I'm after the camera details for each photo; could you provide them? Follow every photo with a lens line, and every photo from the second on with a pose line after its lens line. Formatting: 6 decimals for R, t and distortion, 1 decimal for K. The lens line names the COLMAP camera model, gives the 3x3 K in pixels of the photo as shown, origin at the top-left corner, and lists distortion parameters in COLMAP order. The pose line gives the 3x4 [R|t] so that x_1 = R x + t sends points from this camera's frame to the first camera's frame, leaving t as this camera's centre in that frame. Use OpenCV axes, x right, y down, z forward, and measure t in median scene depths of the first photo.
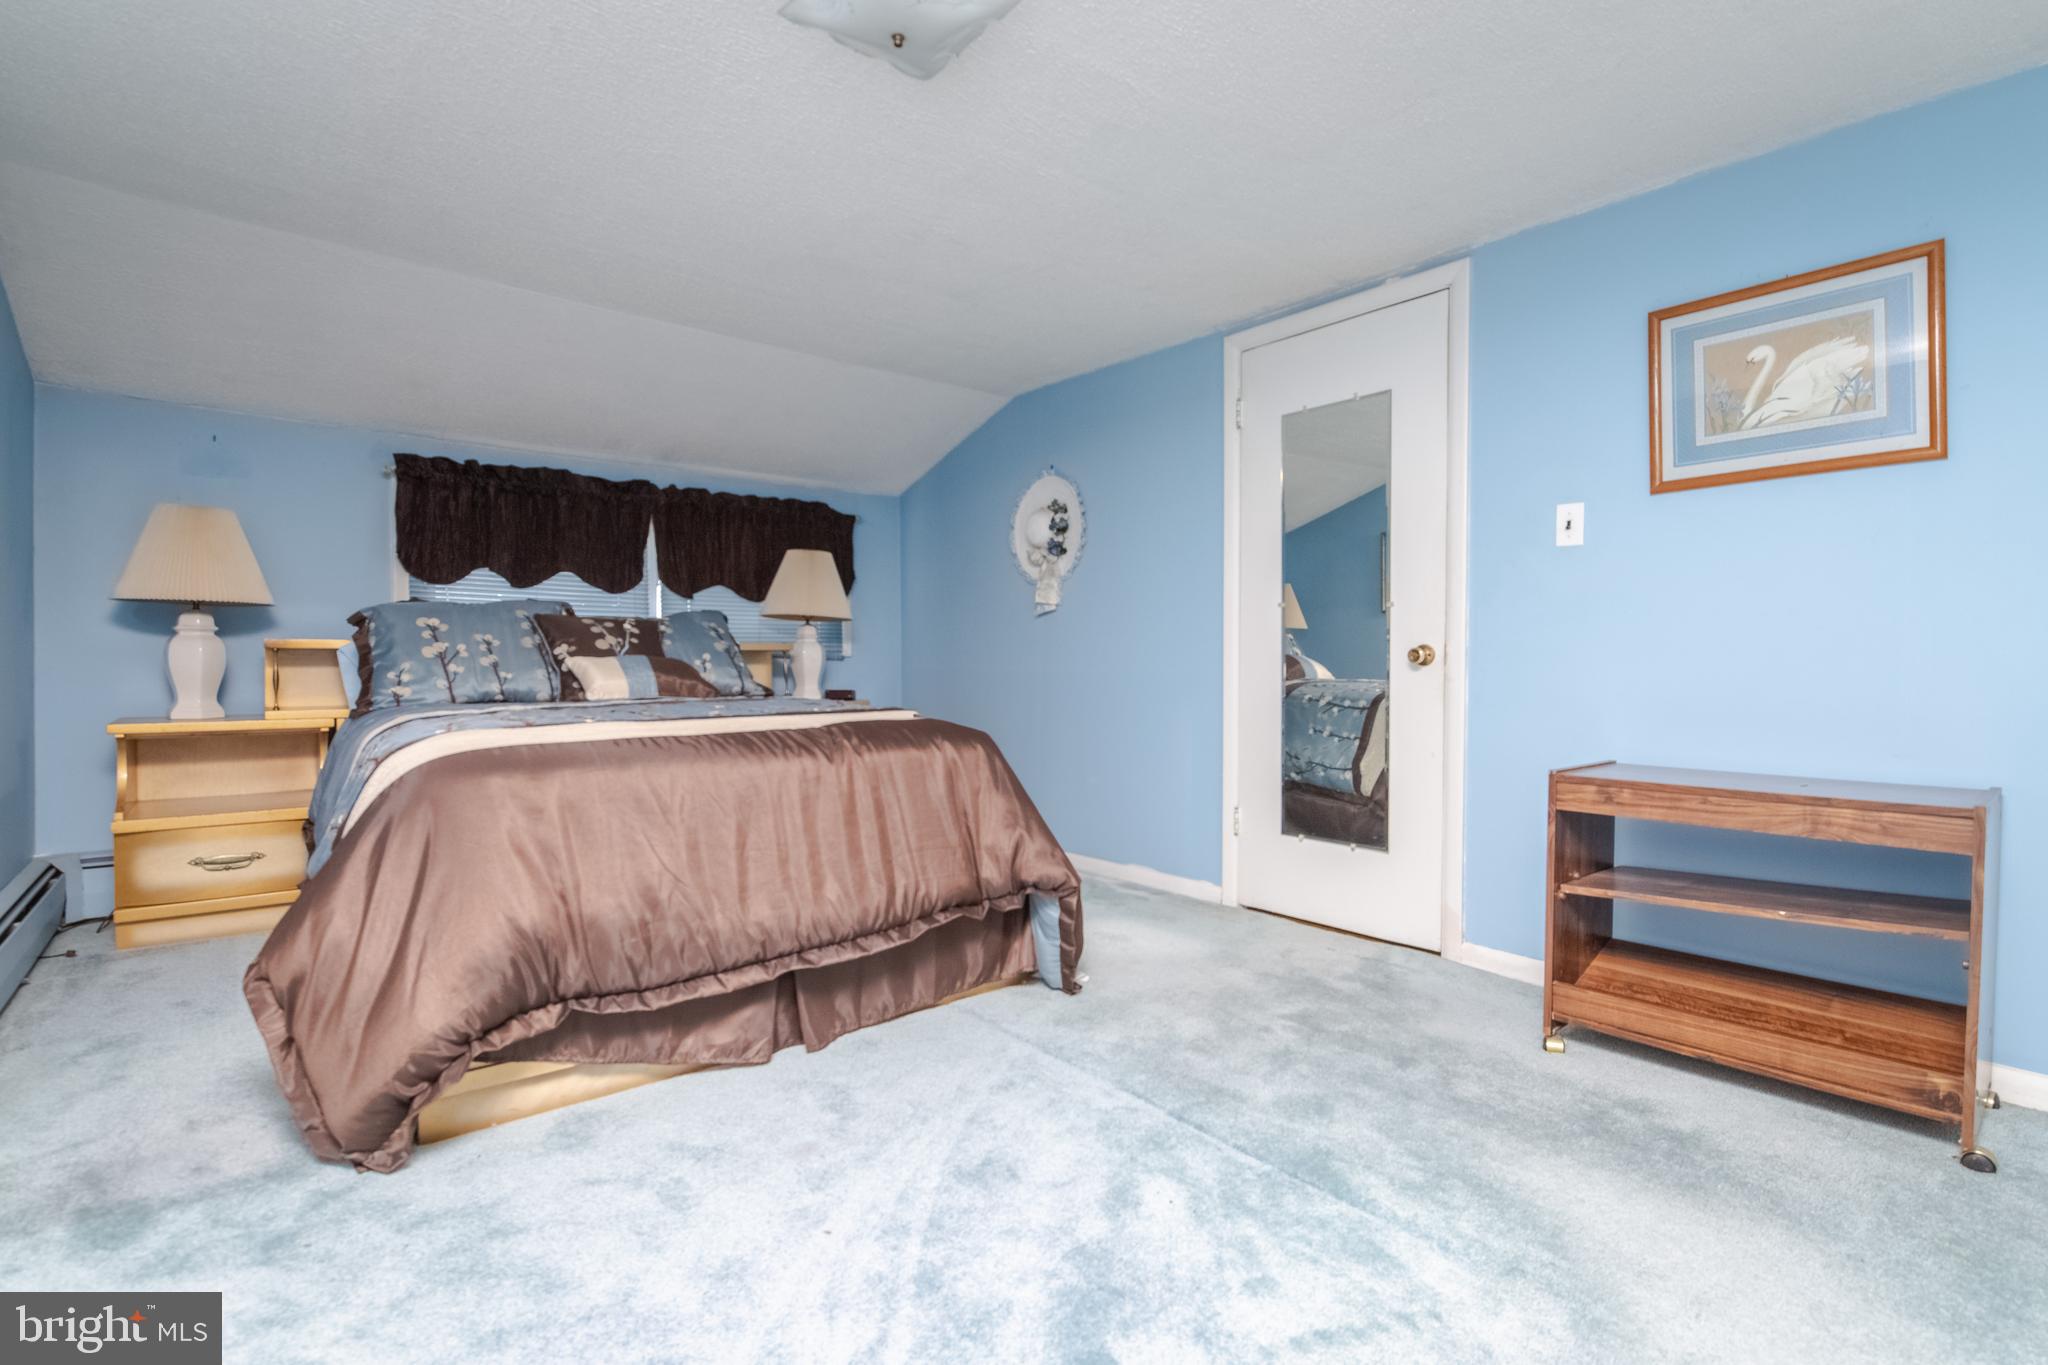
lens RADIAL K [[971.3, 0, 1032.4], [0, 971.3, 672.5], [0, 0, 1]] dist [-0.001995, -0.000754]
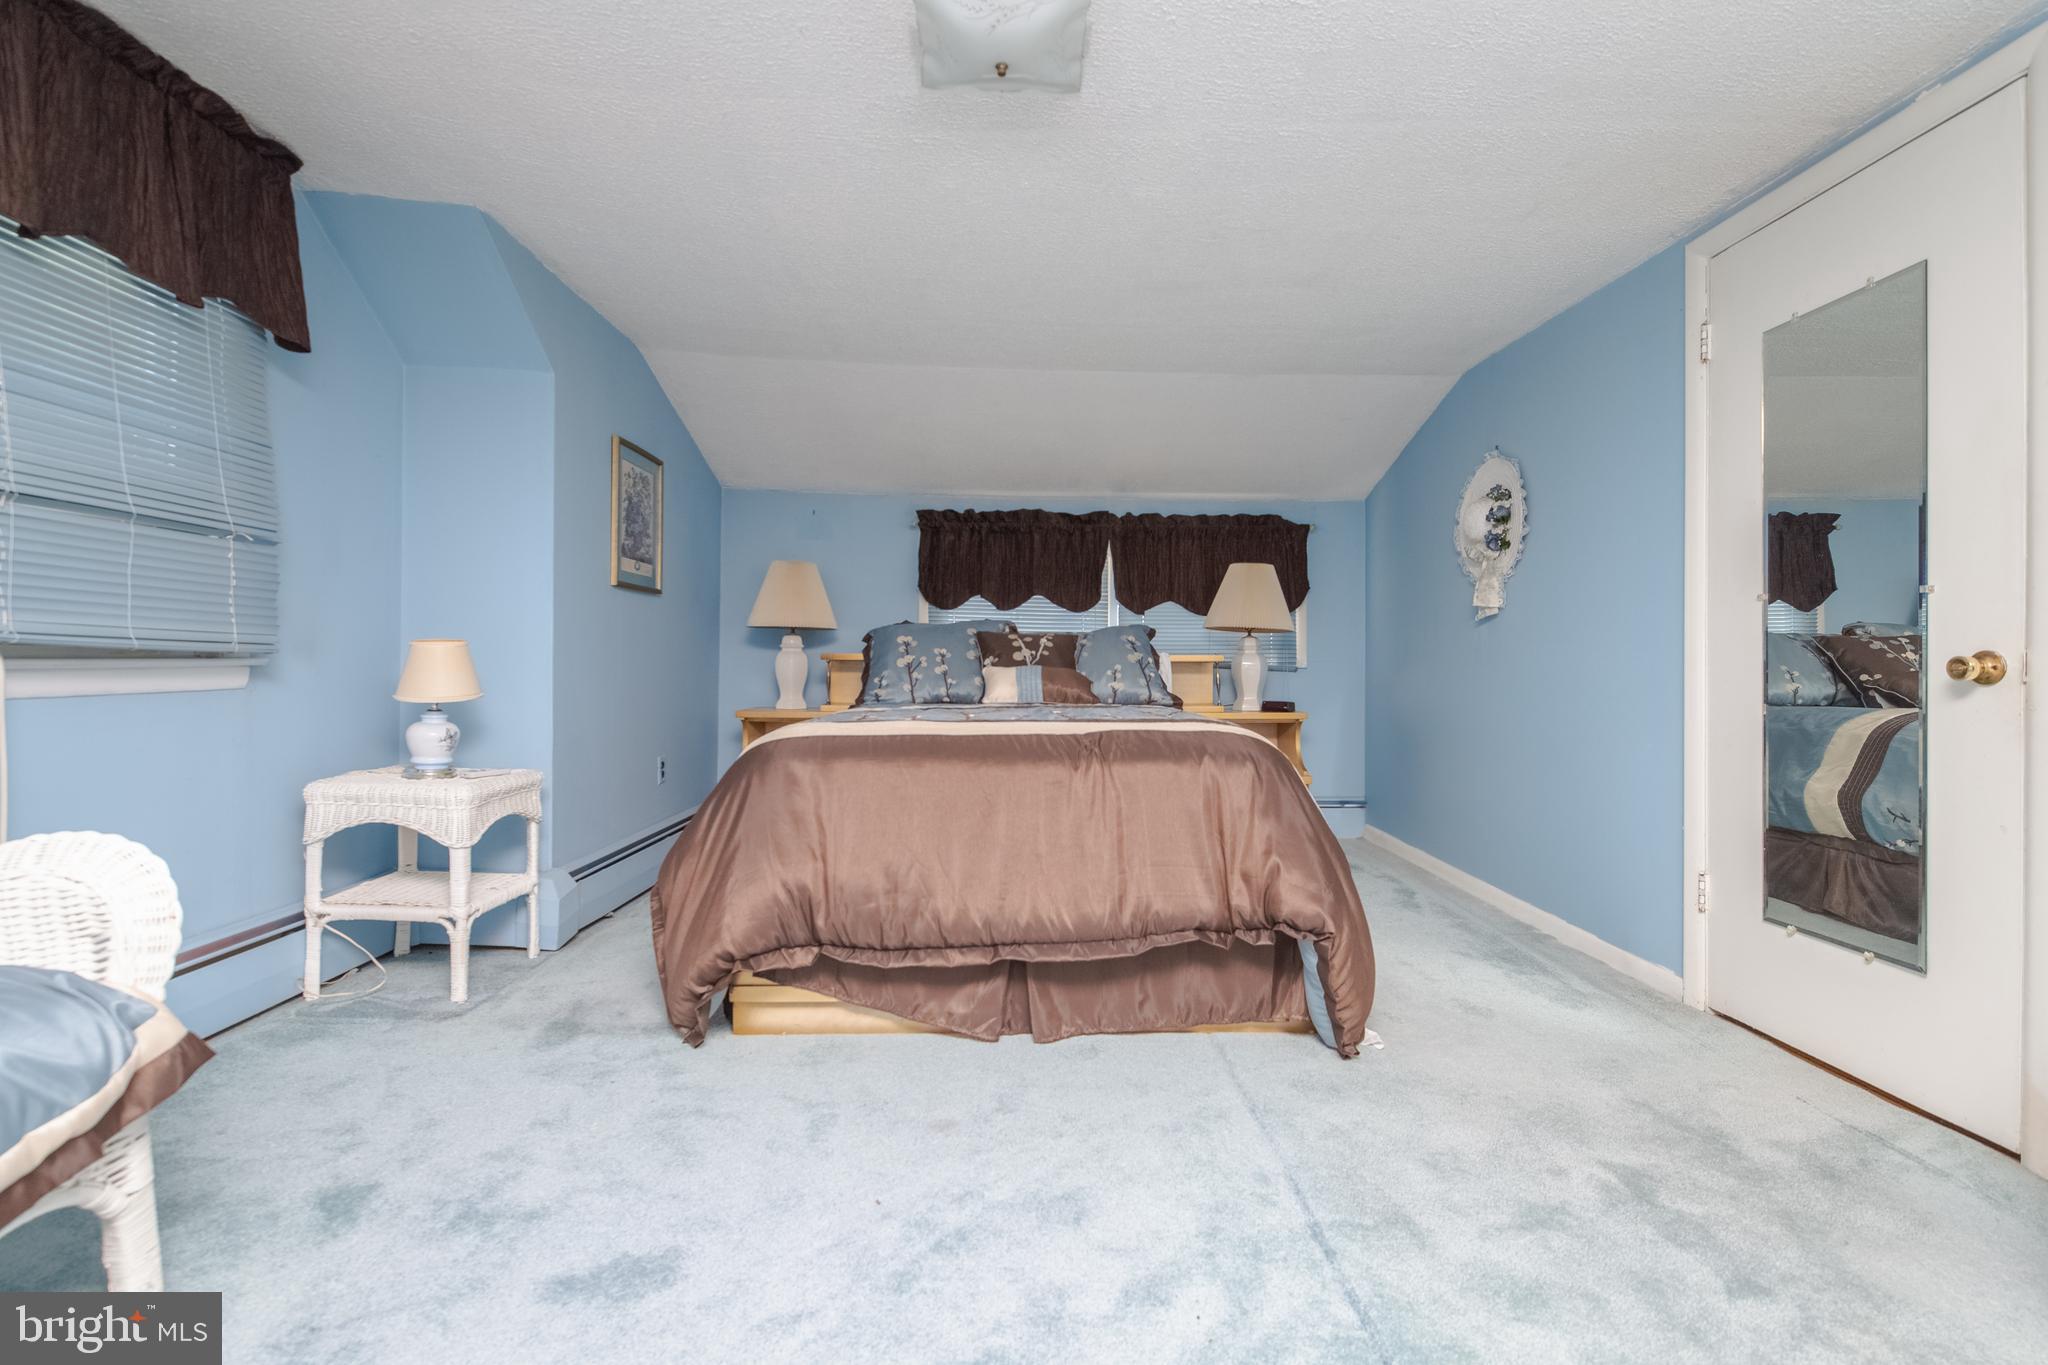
lens RADIAL K [[926.5, 0, 1025.6], [0, 926.5, 665.0], [0, 0, 1]] dist [0.022243, -0.012162]
pose [[0.787388, 0.001718, -0.616455, 0.317231], [-0.014305, 0.999778, -0.015486, -0.001749], [0.616292, 0.021012, 0.787238, 0.159799]]
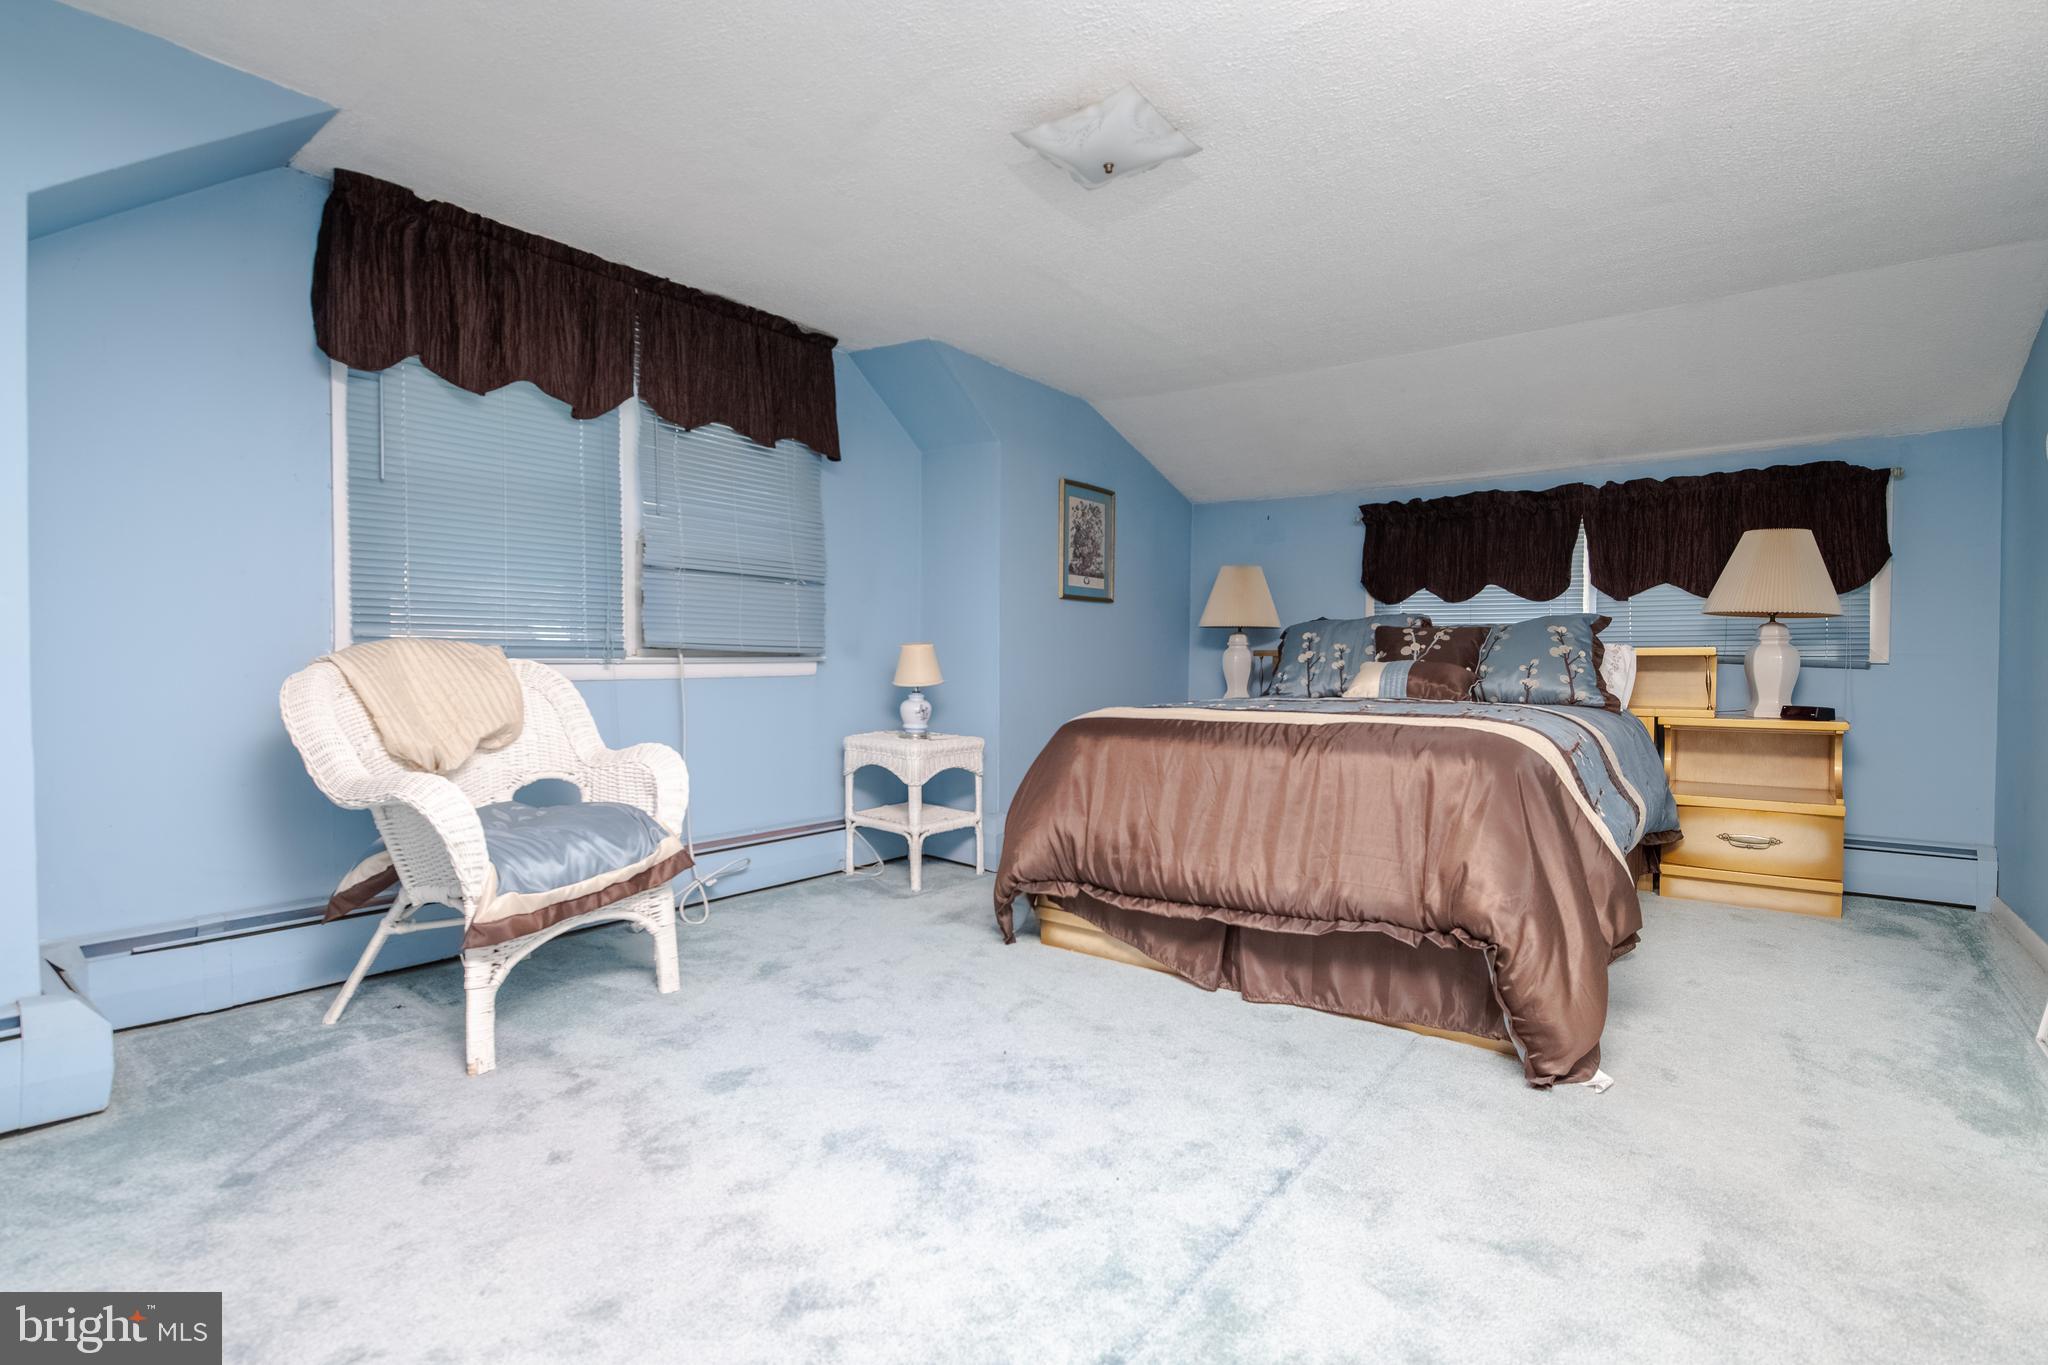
lens RADIAL K [[934.5, 0, 1024.0], [0, 934.5, 682.5], [0, 0, 1]] dist [-0.002040, -0.000435]
pose [[0.216863, 0.020902, -0.975978, 0.663776], [-0.019978, 0.999656, 0.016970, -0.002250], [0.975998, 0.015818, 0.217206, 0.411167]]
